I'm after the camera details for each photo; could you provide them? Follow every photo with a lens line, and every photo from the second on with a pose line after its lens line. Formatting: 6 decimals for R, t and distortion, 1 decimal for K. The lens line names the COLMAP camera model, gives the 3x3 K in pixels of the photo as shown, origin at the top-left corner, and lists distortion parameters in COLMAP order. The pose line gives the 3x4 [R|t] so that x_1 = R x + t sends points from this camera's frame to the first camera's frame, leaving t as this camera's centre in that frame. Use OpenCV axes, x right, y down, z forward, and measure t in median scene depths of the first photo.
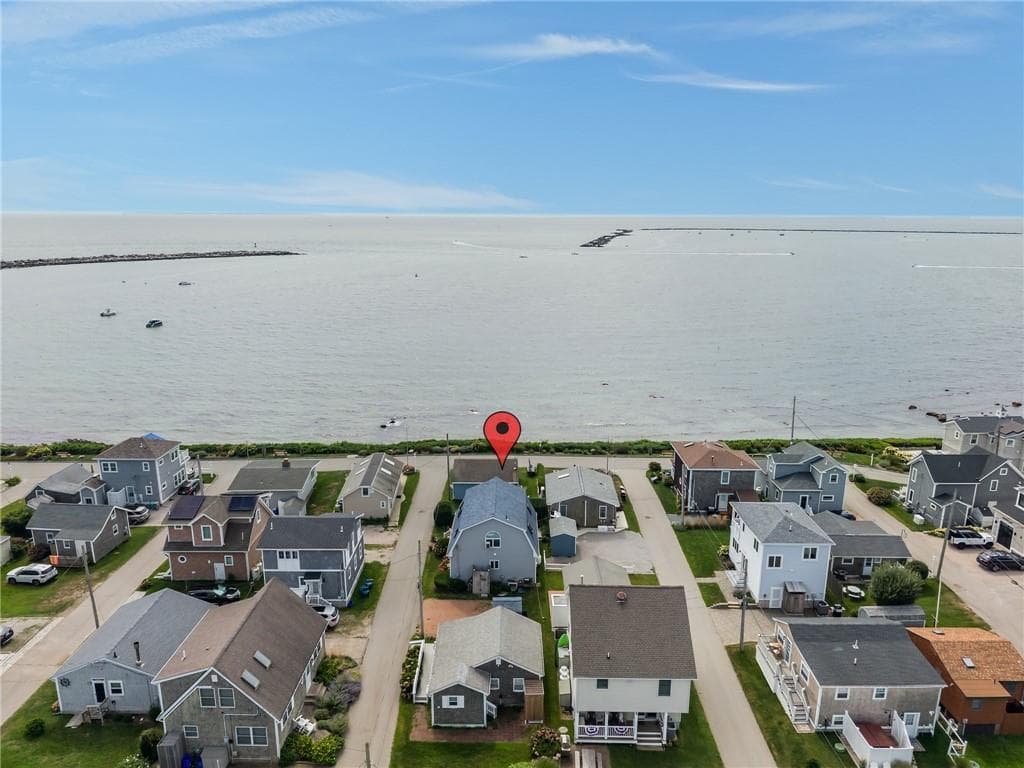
lens RADIAL K [[692.7, 0, 517.8], [0, 692.7, 382.4], [0, 0, 1]] dist [0.006743, 0.003337]
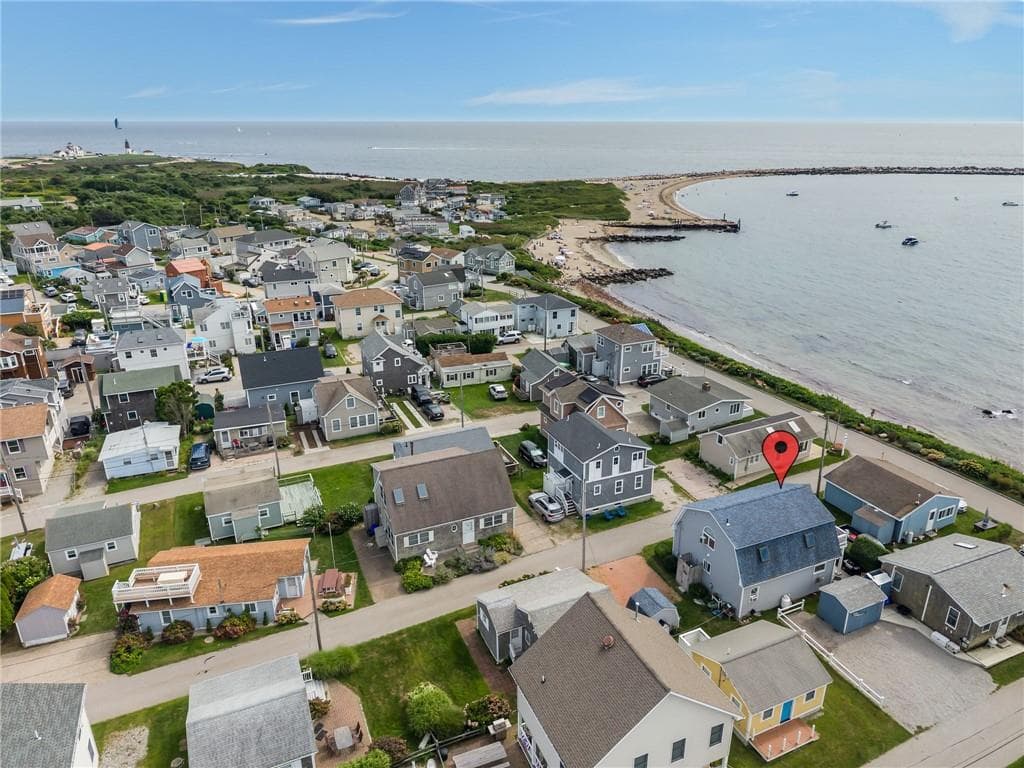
lens RADIAL K [[692.7, 0, 517.8], [0, 692.7, 382.4], [0, 0, 1]] dist [0.006743, 0.003337]
pose [[0.413311, 0.326578, -0.850012, 0.330876], [-0.220821, 0.941557, 0.254378, -0.068777], [0.883409, 0.082564, 0.461271, 0.260869]]
